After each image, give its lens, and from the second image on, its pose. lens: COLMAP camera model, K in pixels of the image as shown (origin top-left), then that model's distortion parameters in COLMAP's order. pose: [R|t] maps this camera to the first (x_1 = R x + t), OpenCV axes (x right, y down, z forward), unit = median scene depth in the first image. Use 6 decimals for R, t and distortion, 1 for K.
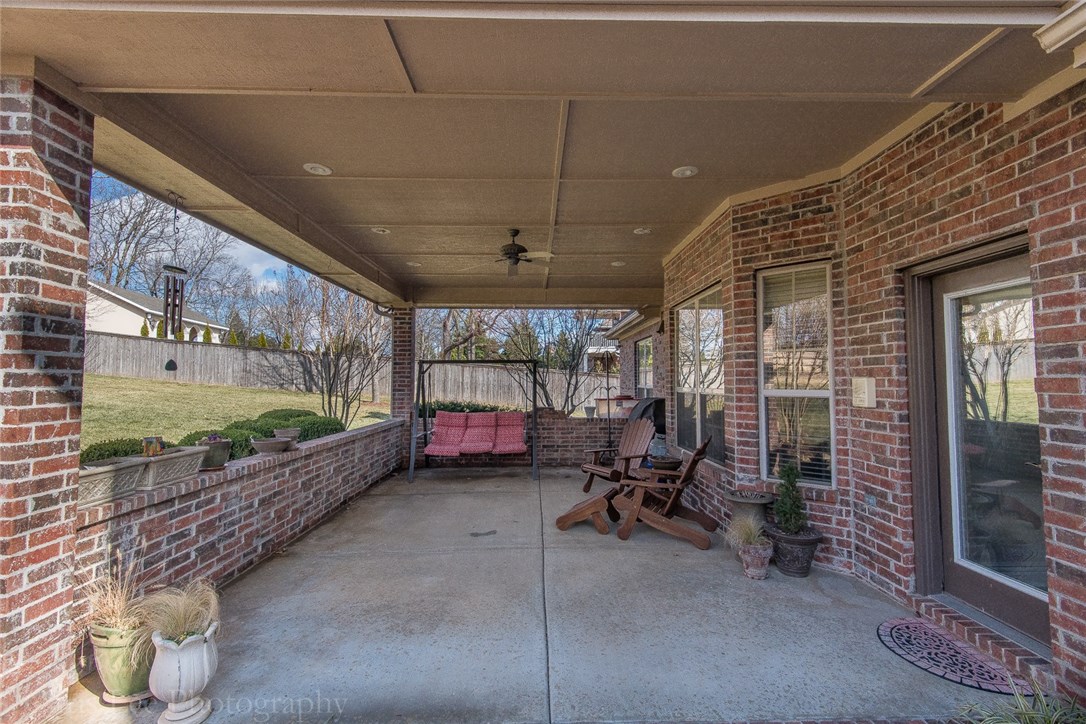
lens RADIAL K [[494.4, 0, 548.3], [0, 494.4, 358.2], [0, 0, 1]] dist [0.011692, -0.003661]
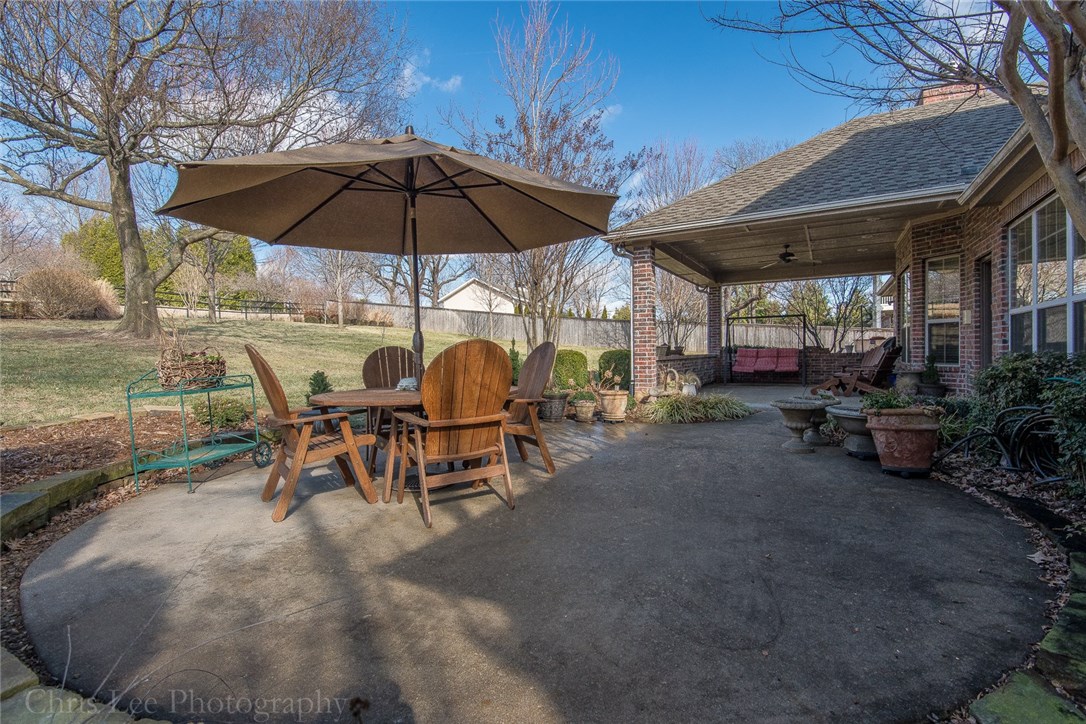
lens RADIAL K [[494.4, 0, 542.8], [0, 494.4, 353.6], [0, 0, 1]] dist [0.011692, -0.003661]
pose [[0.853686, -0.006519, -0.520748, 0.155040], [0.035254, 0.998351, 0.045295, 0.051817], [0.519594, -0.057026, 0.852508, -1.448812]]
